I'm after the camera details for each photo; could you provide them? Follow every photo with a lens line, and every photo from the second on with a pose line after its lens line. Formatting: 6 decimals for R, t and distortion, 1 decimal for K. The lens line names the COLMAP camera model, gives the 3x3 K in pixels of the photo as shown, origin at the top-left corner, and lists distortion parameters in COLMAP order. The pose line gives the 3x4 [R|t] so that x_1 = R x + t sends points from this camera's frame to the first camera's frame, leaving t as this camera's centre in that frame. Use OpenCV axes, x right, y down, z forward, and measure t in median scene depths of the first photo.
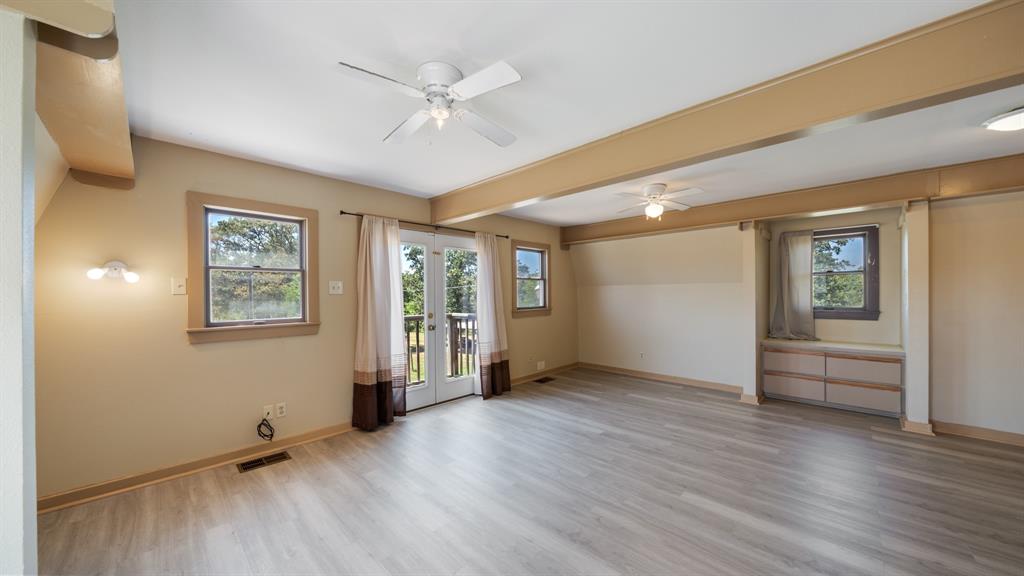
lens RADIAL K [[353.5, 0, 517.6], [0, 353.5, 296.0], [0, 0, 1]] dist [-0.006575, 0.000741]
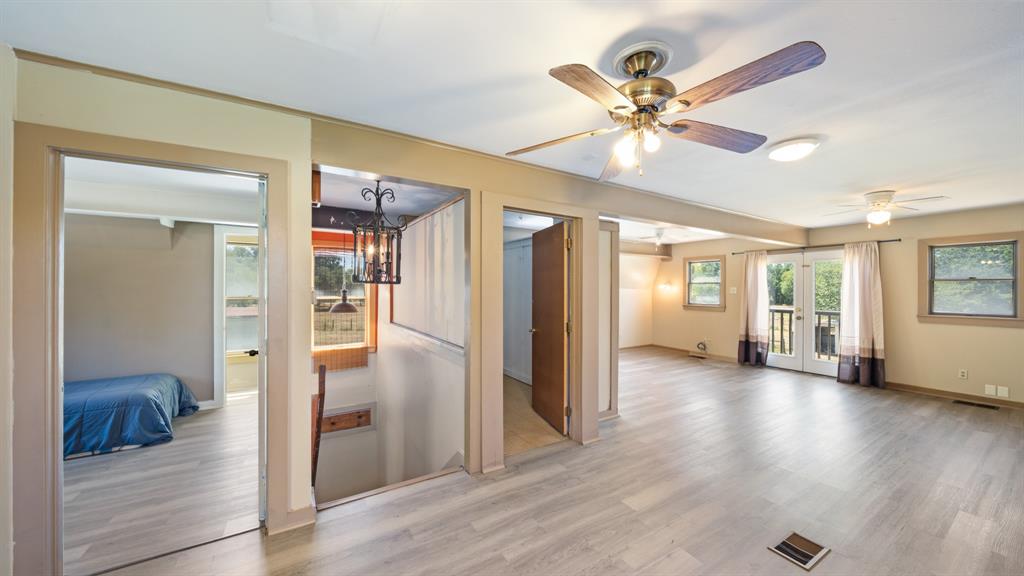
lens RADIAL K [[353.5, 0, 506.5], [0, 353.5, 287.7], [0, 0, 1]] dist [-0.006575, 0.000741]
pose [[-0.256886, 0.004777, -0.966430, 1.485578], [-0.011300, 0.999905, 0.007946, -0.033078], [0.966376, 0.012962, -0.256807, 0.210810]]
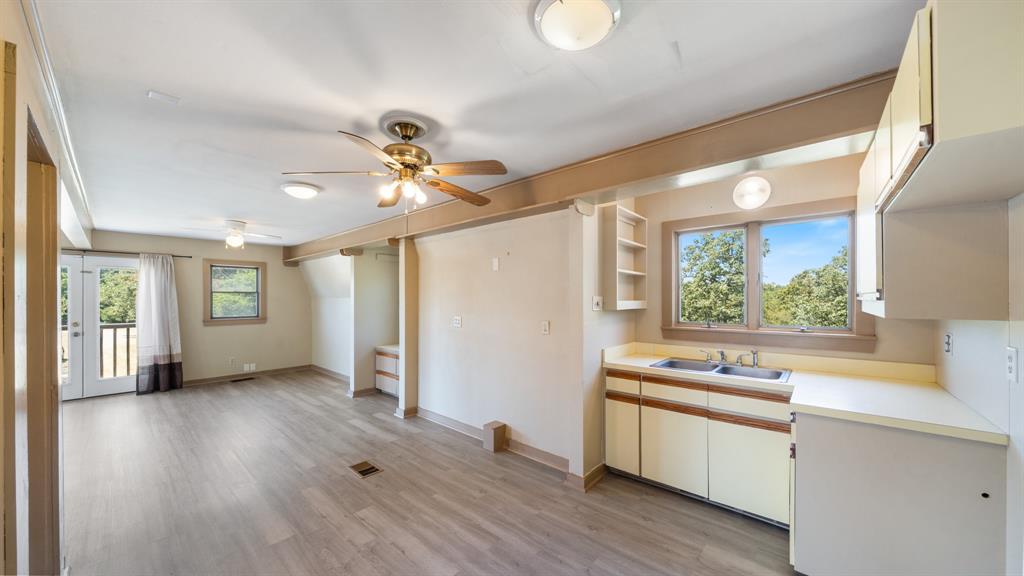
lens RADIAL K [[353.5, 0, 519.7], [0, 353.5, 297.4], [0, 0, 1]] dist [-0.006575, 0.000741]
pose [[0.998608, 0.005639, 0.052450, 1.208731], [-0.004911, 0.999890, -0.013992, -0.027115], [-0.052523, 0.013715, 0.998526, -0.267629]]
